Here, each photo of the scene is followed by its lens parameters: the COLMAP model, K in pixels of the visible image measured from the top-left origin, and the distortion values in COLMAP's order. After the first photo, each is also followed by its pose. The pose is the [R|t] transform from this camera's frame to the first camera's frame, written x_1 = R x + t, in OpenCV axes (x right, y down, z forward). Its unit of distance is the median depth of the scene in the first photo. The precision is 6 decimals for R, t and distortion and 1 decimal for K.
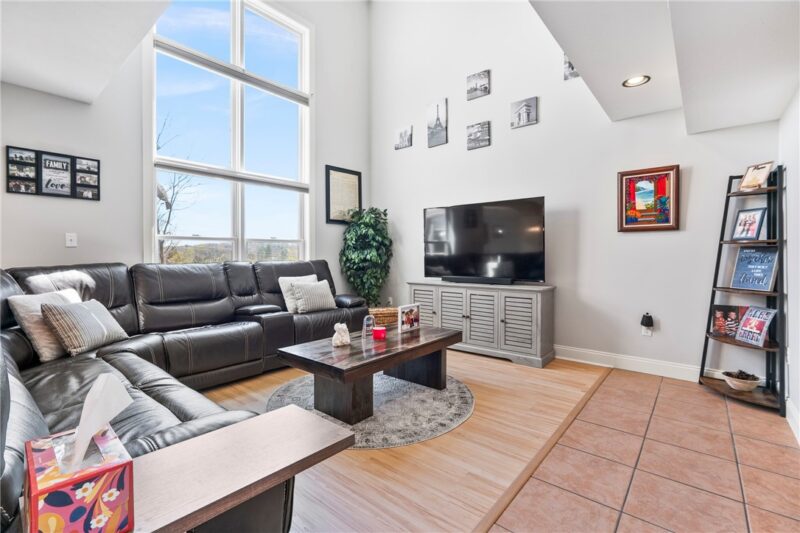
lens RADIAL K [[360.5, 0, 403.5], [0, 360.5, 261.0], [0, 0, 1]] dist [-0.017006, 0.000137]
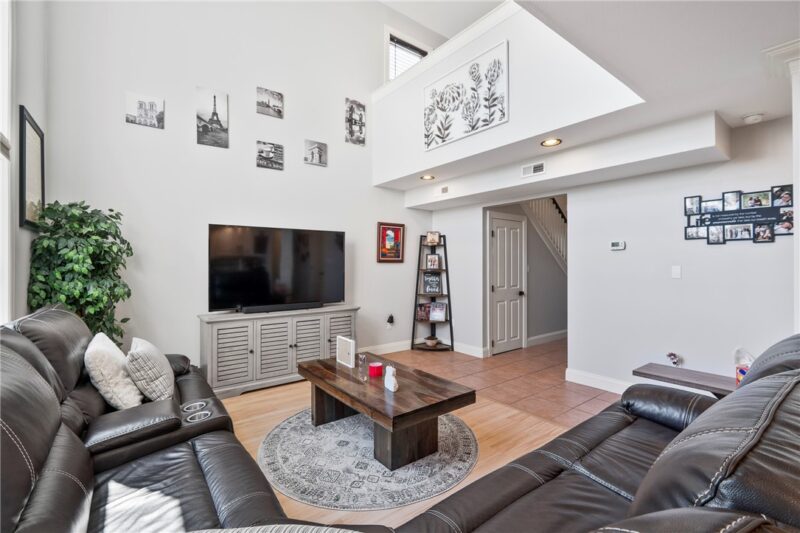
lens RADIAL K [[360.5, 0, 403.5], [0, 360.5, 261.0], [0, 0, 1]] dist [-0.017006, 0.000137]
pose [[0.216247, 0.004553, 0.976328, -0.799141], [0.009528, 0.999932, -0.006774, -0.073151], [-0.976292, 0.010767, 0.216189, 0.558489]]
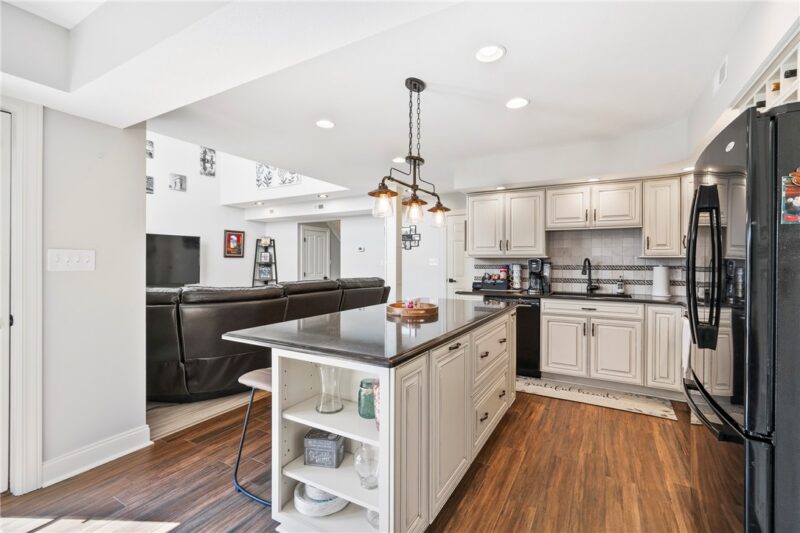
lens RADIAL K [[360.5, 0, 403.5], [0, 360.5, 261.0], [0, 0, 1]] dist [-0.017006, 0.000137]
pose [[-0.176007, -0.003205, 0.984384, -1.662335], [0.006284, 0.999971, 0.004380, -0.059989], [-0.984369, 0.006957, -0.175982, 0.309513]]
